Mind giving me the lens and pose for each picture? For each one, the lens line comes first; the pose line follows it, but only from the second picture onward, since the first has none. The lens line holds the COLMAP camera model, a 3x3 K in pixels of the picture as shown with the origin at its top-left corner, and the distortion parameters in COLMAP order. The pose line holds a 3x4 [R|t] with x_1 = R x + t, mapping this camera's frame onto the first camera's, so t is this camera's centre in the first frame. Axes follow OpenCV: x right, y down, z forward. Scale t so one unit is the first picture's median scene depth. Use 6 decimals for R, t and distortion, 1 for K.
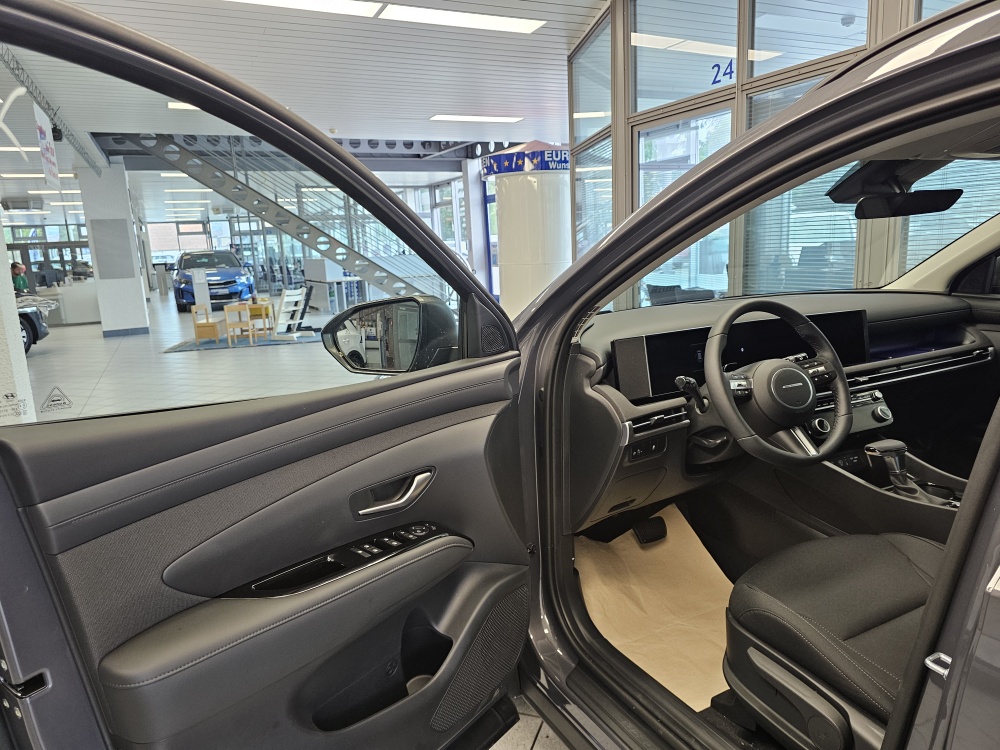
lens RADIAL K [[678.1, 0, 500.7], [0, 678.1, 368.8], [0, 0, 1]] dist [0.033346, -0.039837]
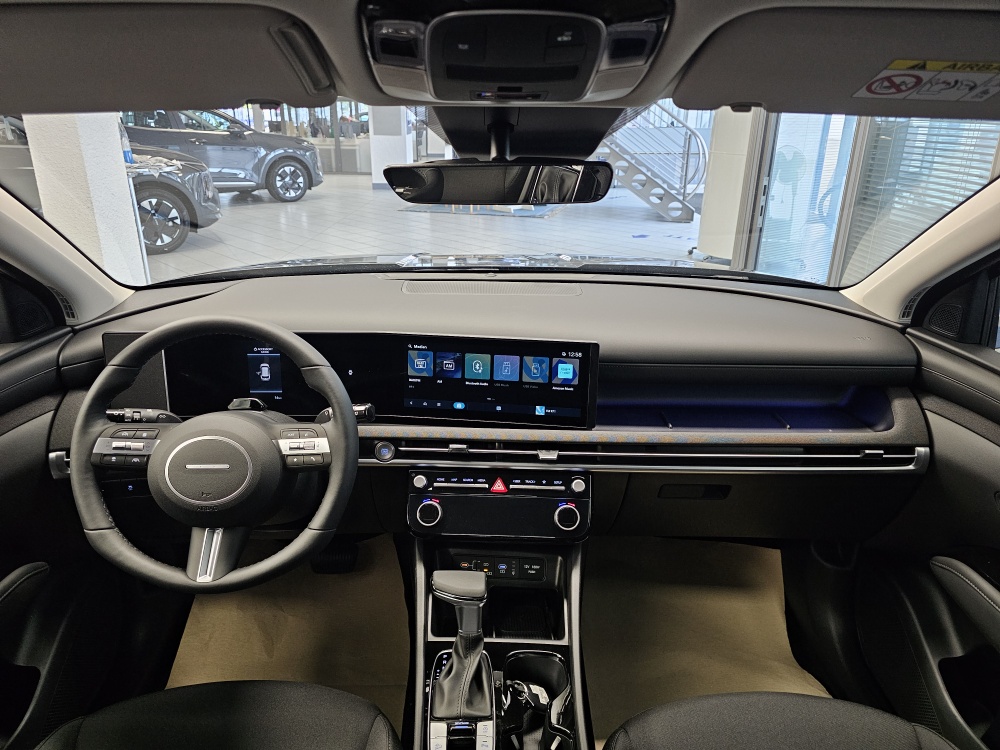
lens RADIAL K [[663.2, 0, 495.4], [0, 663.2, 358.1], [0, 0, 1]] dist [0.084189, -0.080764]
pose [[0.887431, 0.205580, -0.412556, 0.122137], [-0.128669, 0.969938, 0.206555, -0.032041], [0.442617, -0.130220, 0.887205, 0.077766]]
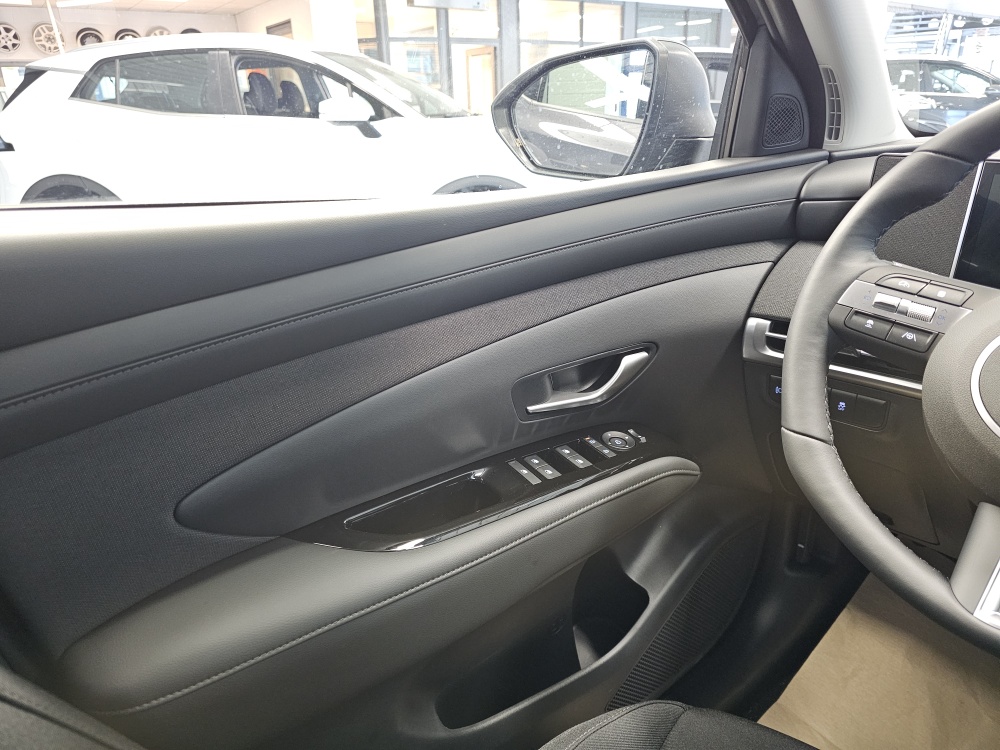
lens RADIAL K [[678.1, 0, 500.7], [0, 678.1, 368.8], [0, 0, 1]] dist [0.033346, -0.039837]
pose [[0.167459, 0.391380, -0.904864, 0.085282], [-0.158111, 0.916606, 0.367198, -0.005791], [0.973118, 0.081578, 0.215376, 0.096649]]
